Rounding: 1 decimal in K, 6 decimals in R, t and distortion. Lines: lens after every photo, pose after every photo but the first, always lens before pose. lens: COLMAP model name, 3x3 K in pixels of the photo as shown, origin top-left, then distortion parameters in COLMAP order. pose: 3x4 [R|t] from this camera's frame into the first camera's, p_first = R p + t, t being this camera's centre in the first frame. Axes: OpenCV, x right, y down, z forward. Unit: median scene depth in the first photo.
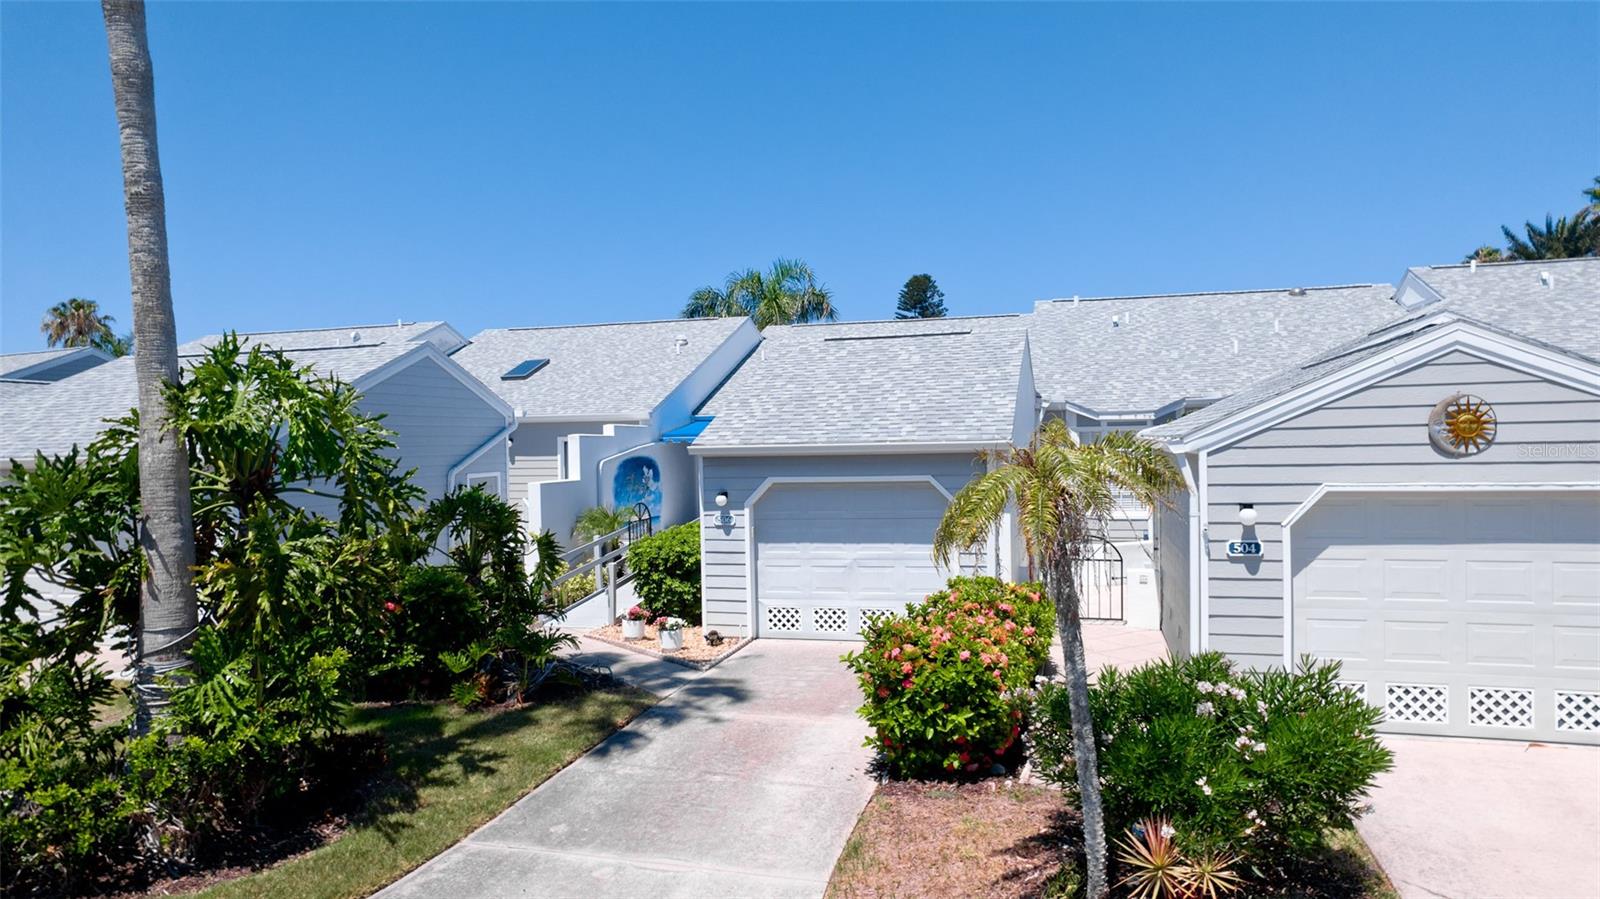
lens RADIAL K [[1032.4, 0, 838.3], [0, 1032.4, 453.6], [0, 0, 1]] dist [-0.072722, 0.068232]
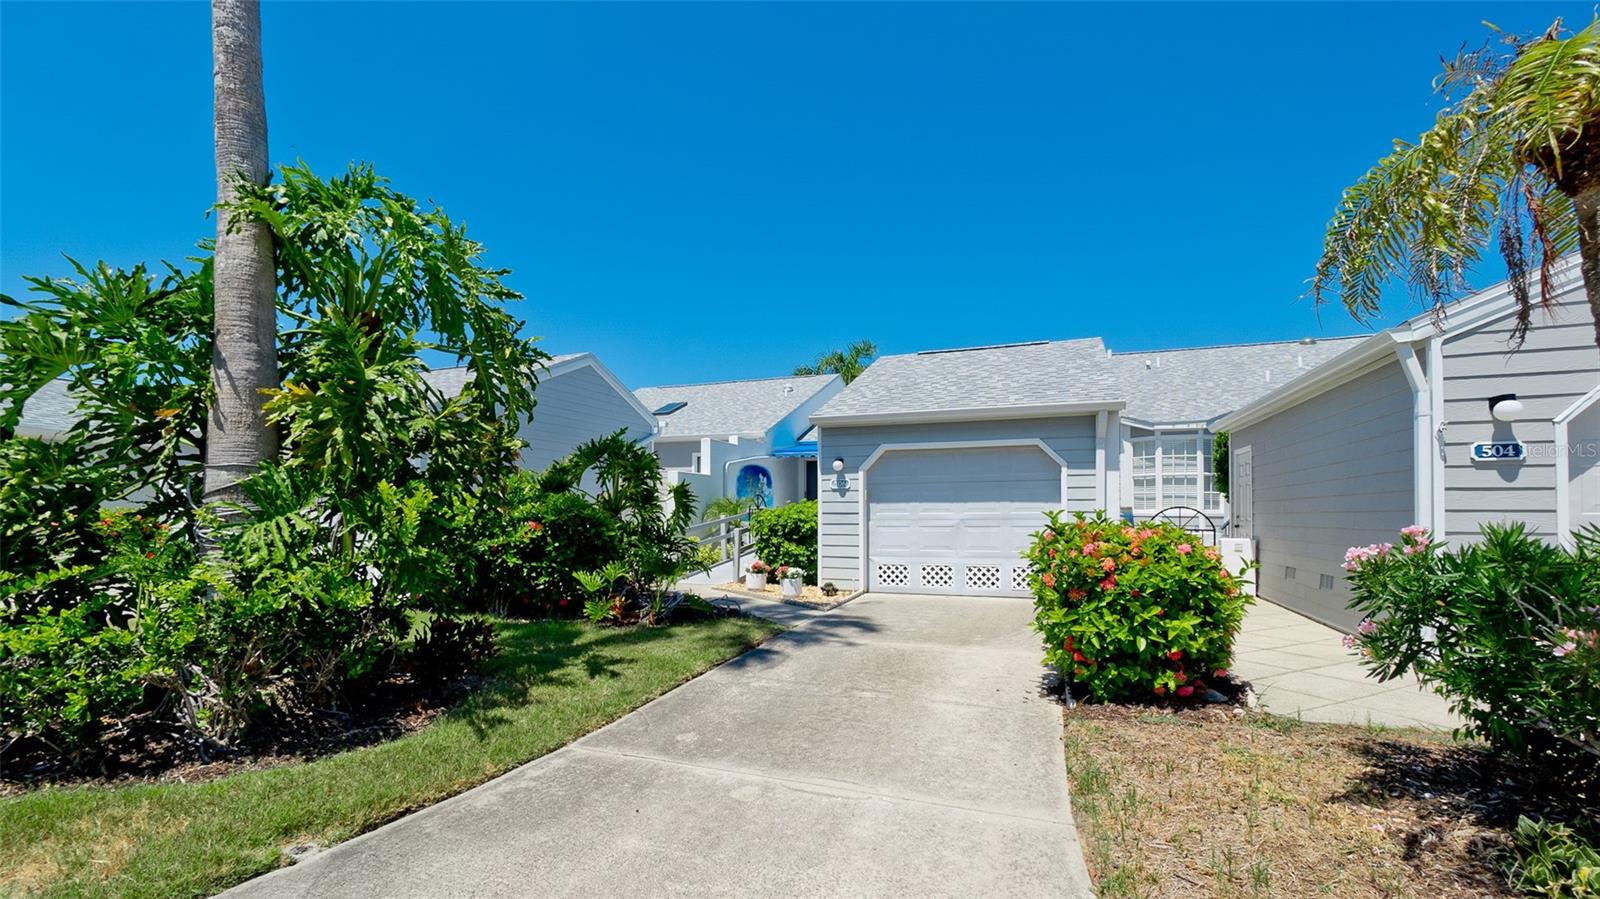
lens RADIAL K [[708.7, 0, 795.8], [0, 708.7, 506.3], [0, 0, 1]] dist [-0.035436, 0.016385]
pose [[0.992706, 0.016098, -0.119480, -0.082474], [-0.018478, 0.999652, -0.018840, 0.128531], [0.119135, 0.020910, 0.992658, 0.299041]]
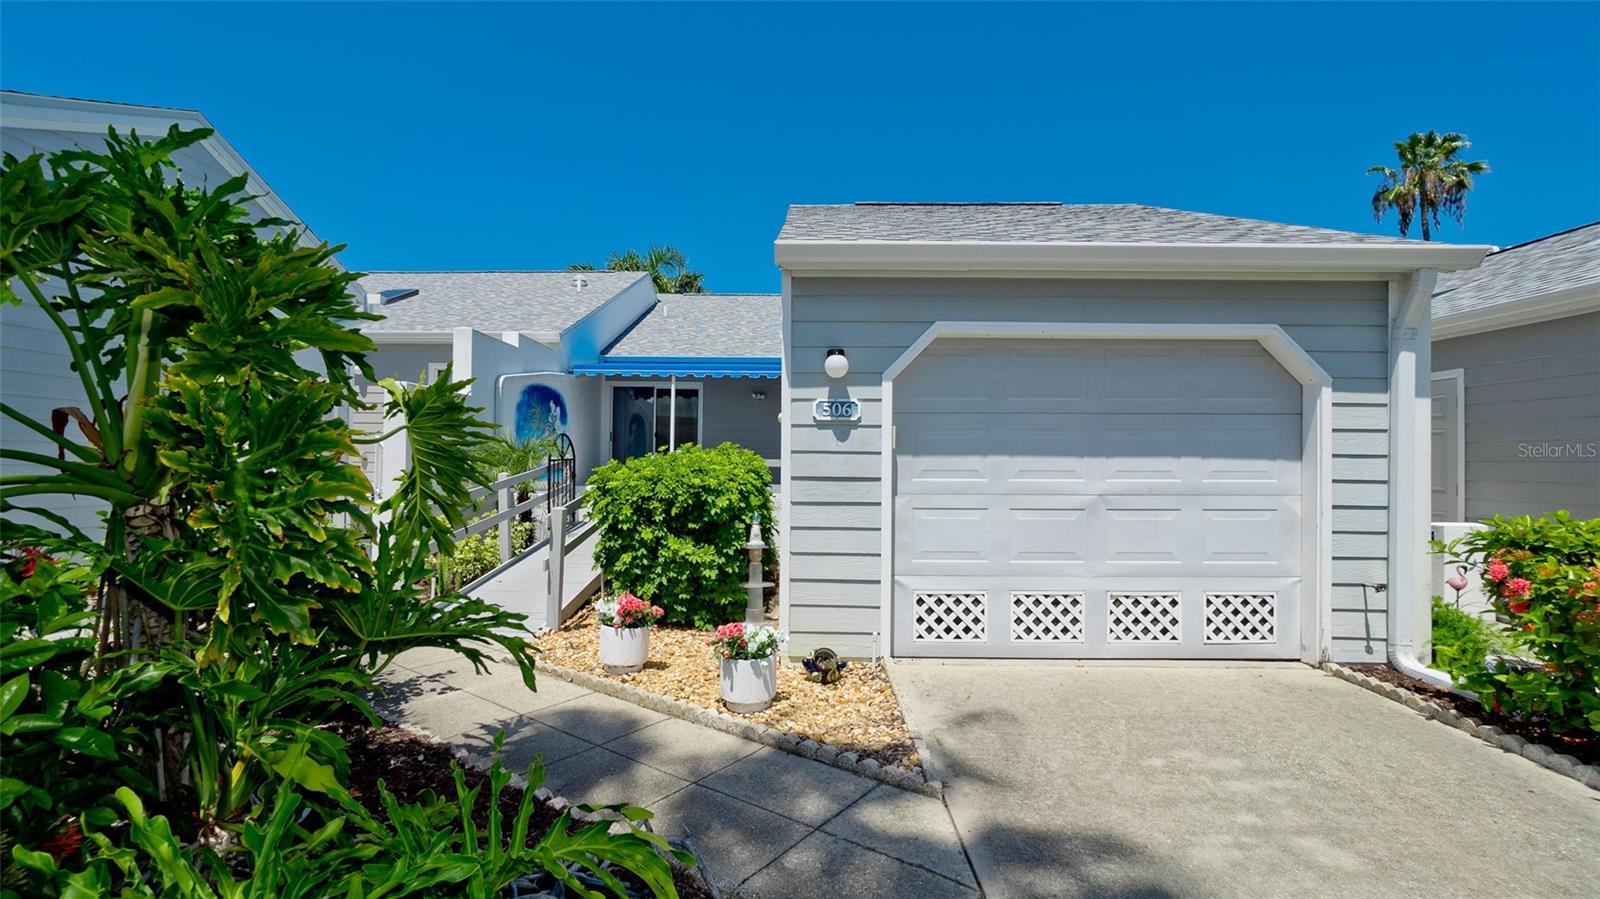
lens RADIAL K [[728.9, 0, 800.0], [0, 728.9, 449.5], [0, 0, 1]] dist [-0.036691, 0.000243]
pose [[0.973368, 0.032223, 0.226971, -0.250580], [-0.025840, 0.999184, -0.031036, 0.115937], [-0.227786, 0.024345, 0.973407, 0.840545]]
